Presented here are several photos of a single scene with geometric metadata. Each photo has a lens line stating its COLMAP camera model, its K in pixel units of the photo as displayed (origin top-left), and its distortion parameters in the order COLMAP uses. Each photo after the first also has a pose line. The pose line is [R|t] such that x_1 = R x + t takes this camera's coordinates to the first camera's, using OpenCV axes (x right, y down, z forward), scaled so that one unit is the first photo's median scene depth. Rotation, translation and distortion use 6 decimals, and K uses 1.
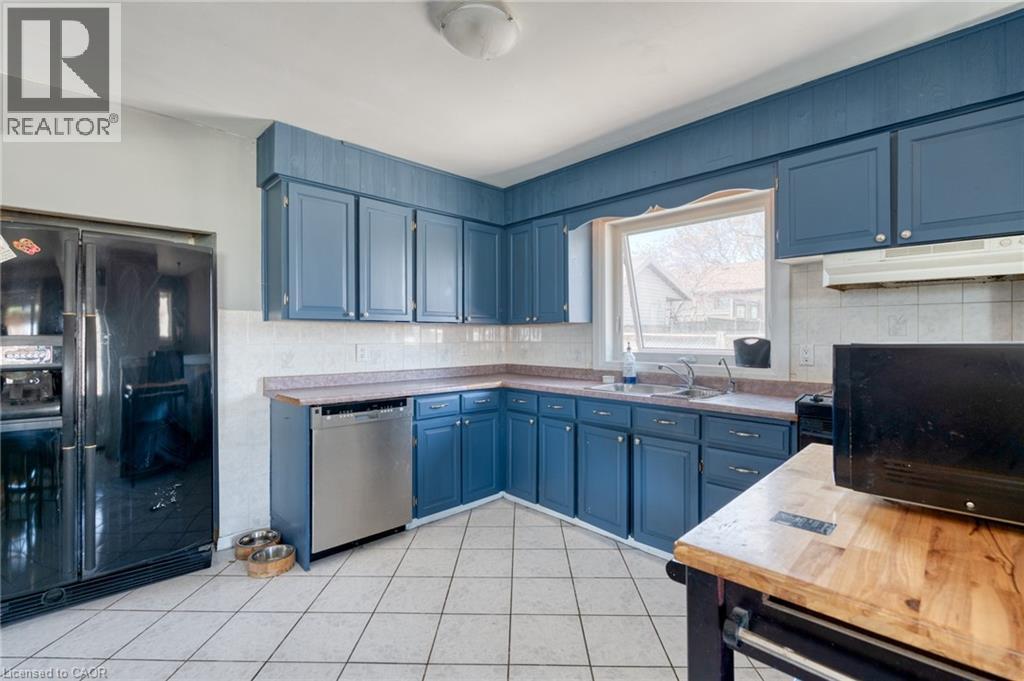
lens RADIAL K [[451.3, 0, 520.4], [0, 451.3, 334.3], [0, 0, 1]] dist [-0.008213, 0.002684]
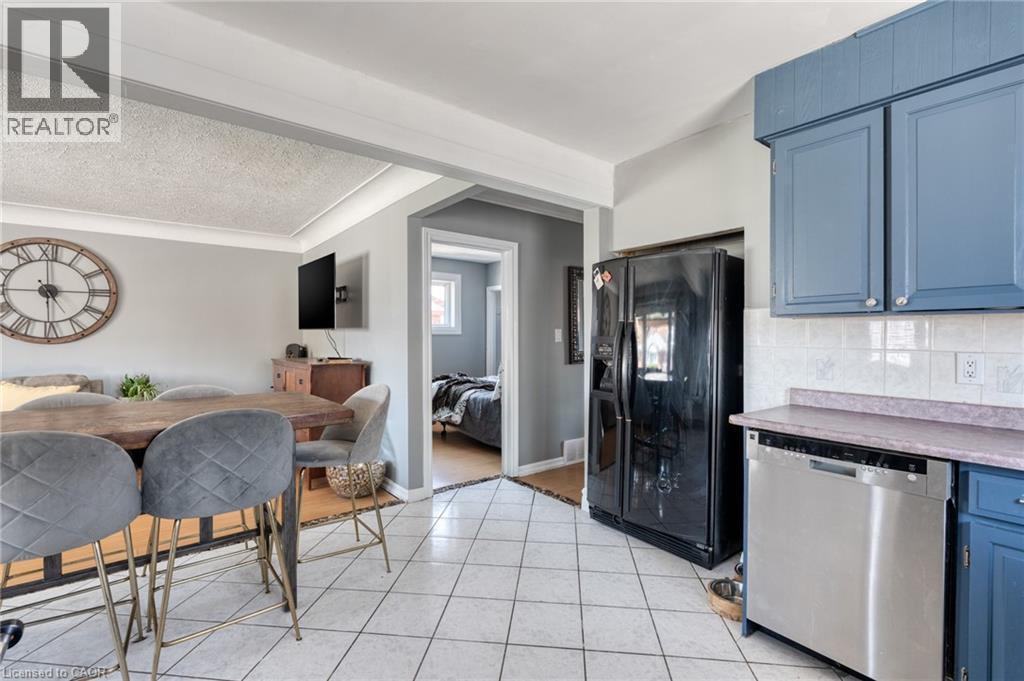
lens RADIAL K [[451.3, 0, 509.3], [0, 451.3, 341.7], [0, 0, 1]] dist [-0.008213, 0.002684]
pose [[-0.100664, 0.011420, -0.994855, 0.286199], [-0.001024, 0.999932, 0.011582, 0.002437], [0.994920, 0.002185, -0.100646, 0.557065]]
